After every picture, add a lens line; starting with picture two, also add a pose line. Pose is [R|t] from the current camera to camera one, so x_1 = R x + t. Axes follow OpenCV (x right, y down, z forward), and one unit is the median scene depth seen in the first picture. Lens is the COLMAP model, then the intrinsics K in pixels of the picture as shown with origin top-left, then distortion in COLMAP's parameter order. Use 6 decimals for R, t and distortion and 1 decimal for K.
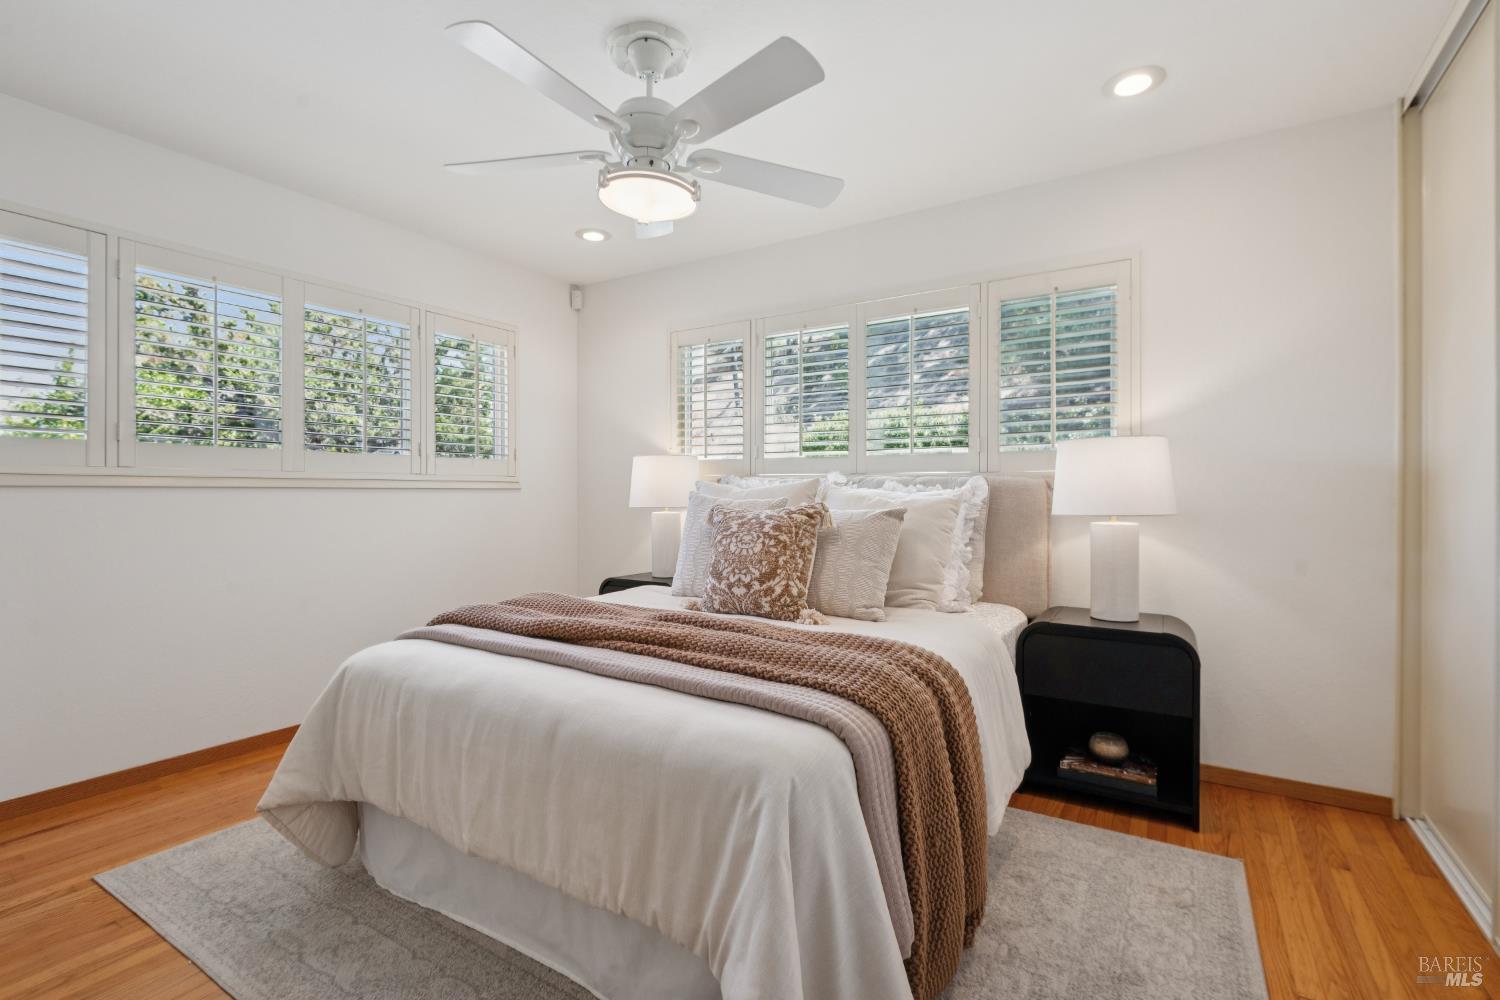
lens RADIAL K [[673.6, 0, 758.9], [0, 673.6, 496.5], [0, 0, 1]] dist [0.003378, -0.006554]
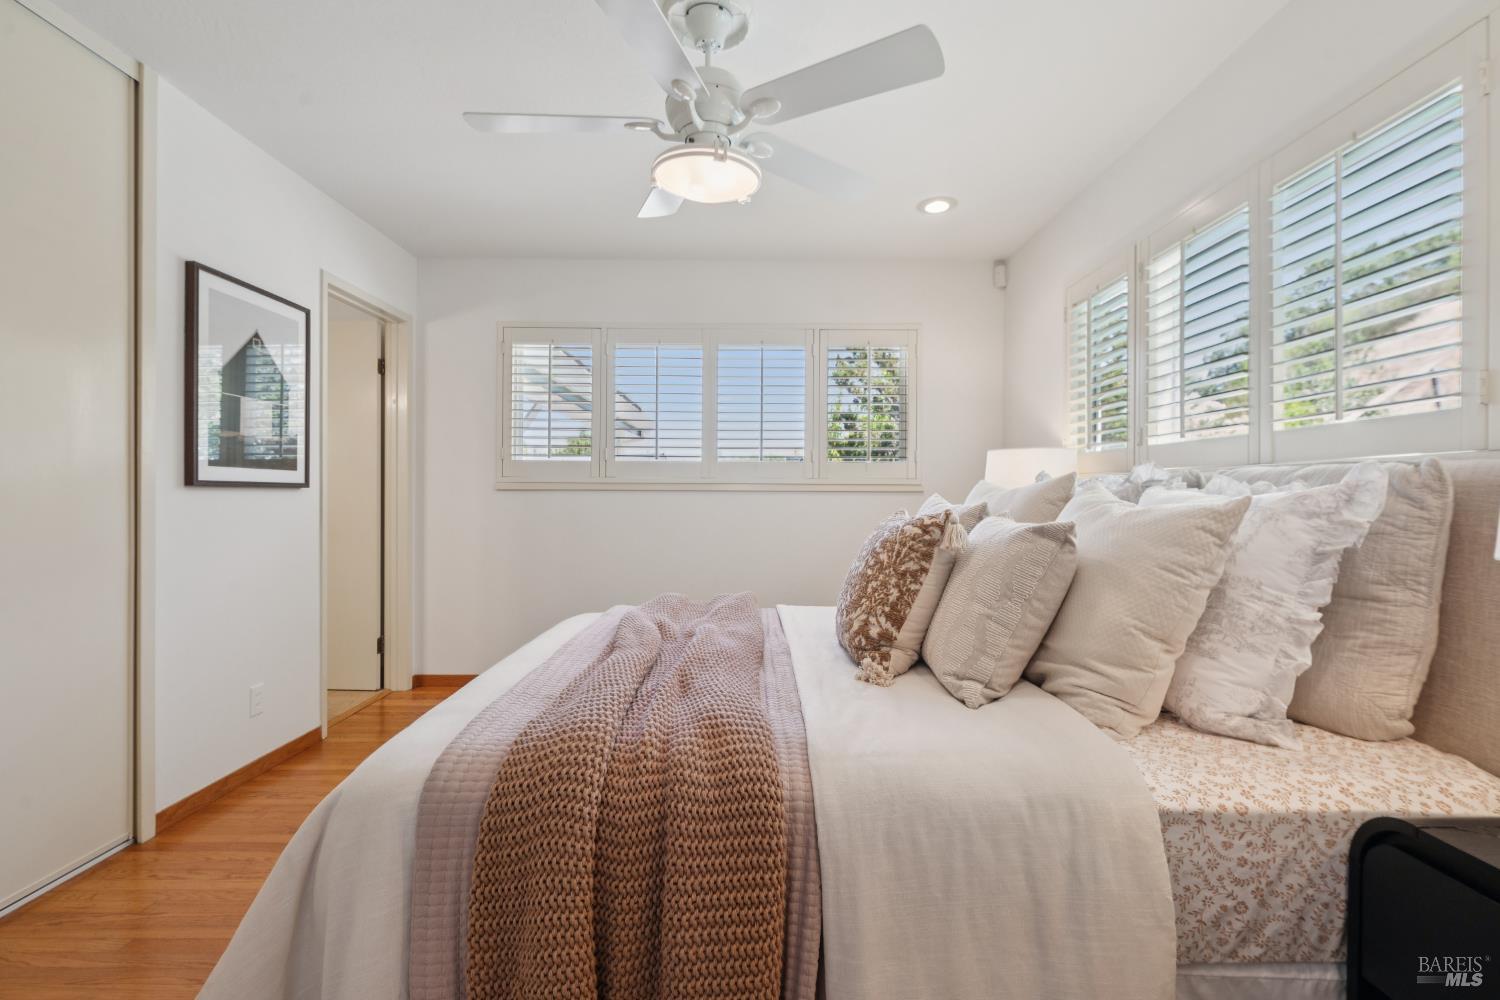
lens RADIAL K [[673.6, 0, 758.9], [0, 673.6, 496.5], [0, 0, 1]] dist [0.003378, -0.006554]
pose [[0.542034, 0.004727, -0.840343, 0.582266], [-0.006631, 0.999977, 0.001347, -0.004192], [0.840330, 0.004842, 0.542053, 0.495455]]
